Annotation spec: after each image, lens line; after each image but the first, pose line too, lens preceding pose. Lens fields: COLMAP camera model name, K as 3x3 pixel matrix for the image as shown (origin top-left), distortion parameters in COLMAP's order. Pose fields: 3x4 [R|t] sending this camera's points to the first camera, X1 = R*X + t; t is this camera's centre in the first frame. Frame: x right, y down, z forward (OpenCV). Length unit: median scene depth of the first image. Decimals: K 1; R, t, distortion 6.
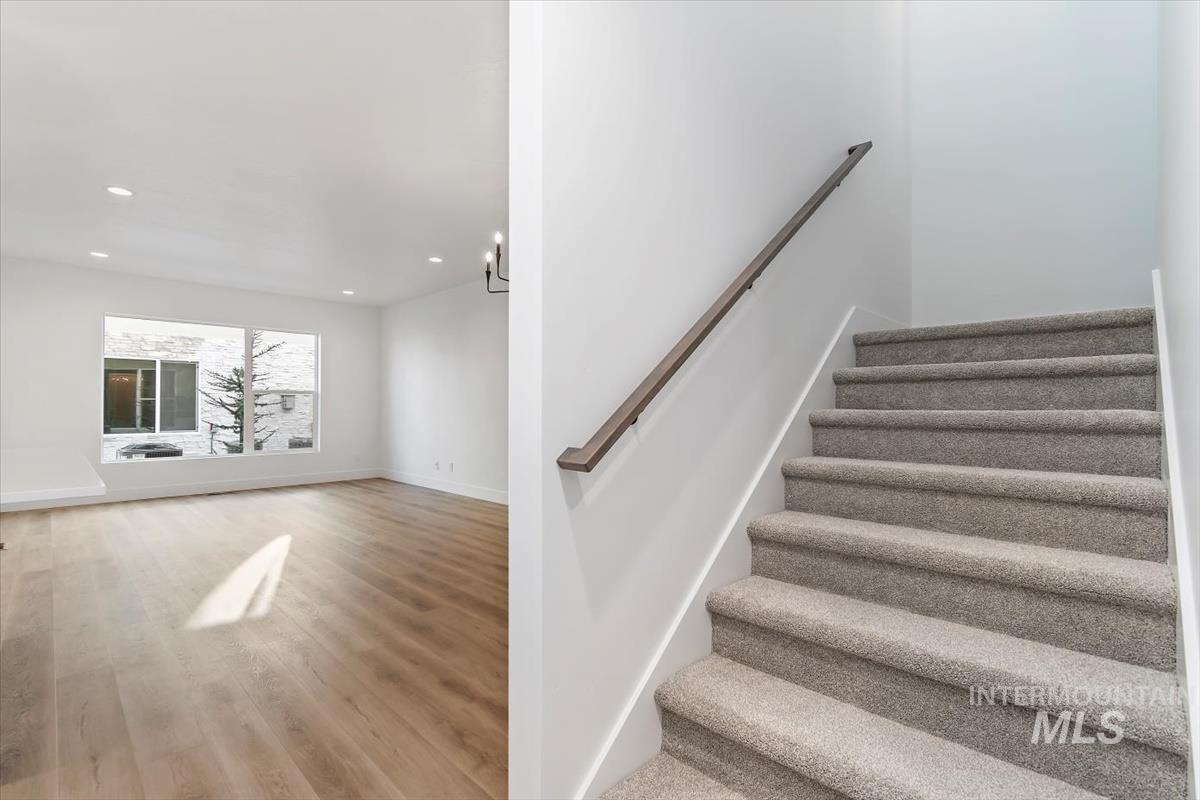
lens RADIAL K [[543.9, 0, 600.4], [0, 543.9, 401.6], [0, 0, 1]] dist [0.003215, -0.000869]
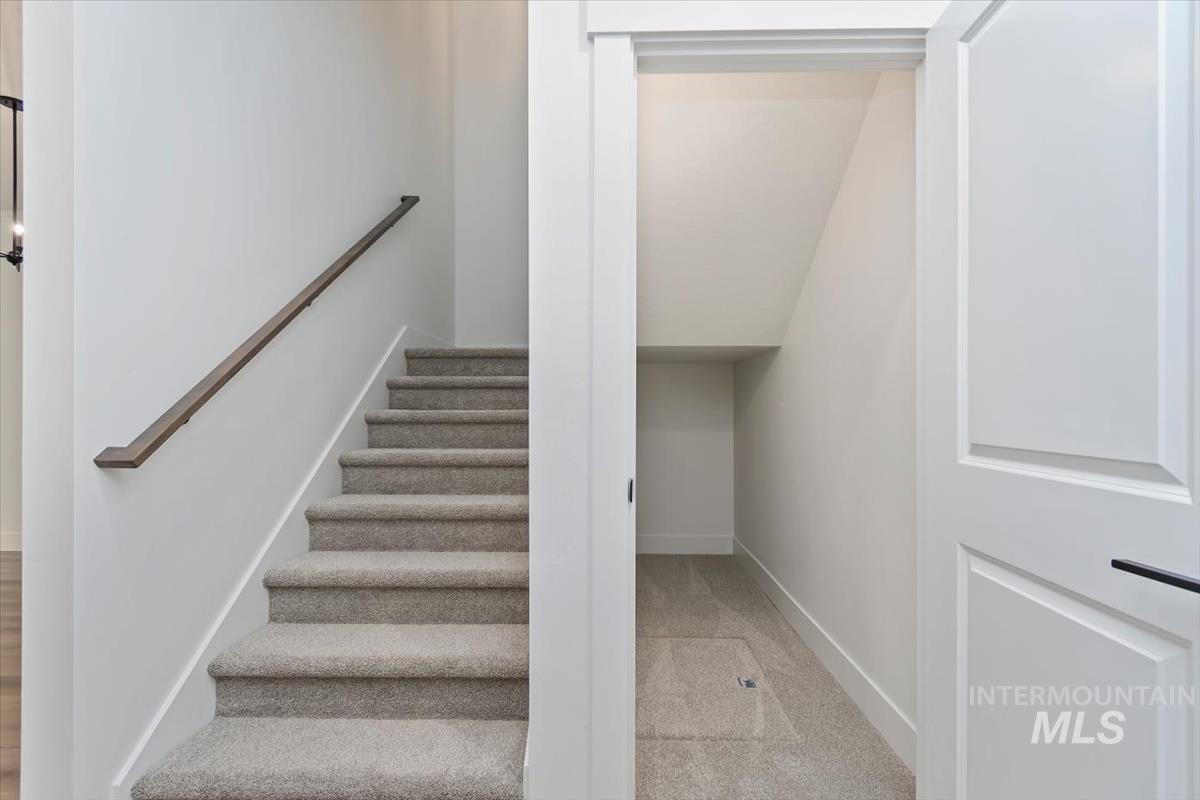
lens RADIAL K [[543.9, 0, 607.5], [0, 543.9, 404.6], [0, 0, 1]] dist [0.003215, -0.000869]
pose [[0.734685, 0.002551, 0.678404, -0.046847], [-0.004895, 0.999987, 0.001541, -0.002138], [-0.678391, -0.004453, 0.734687, -0.300091]]
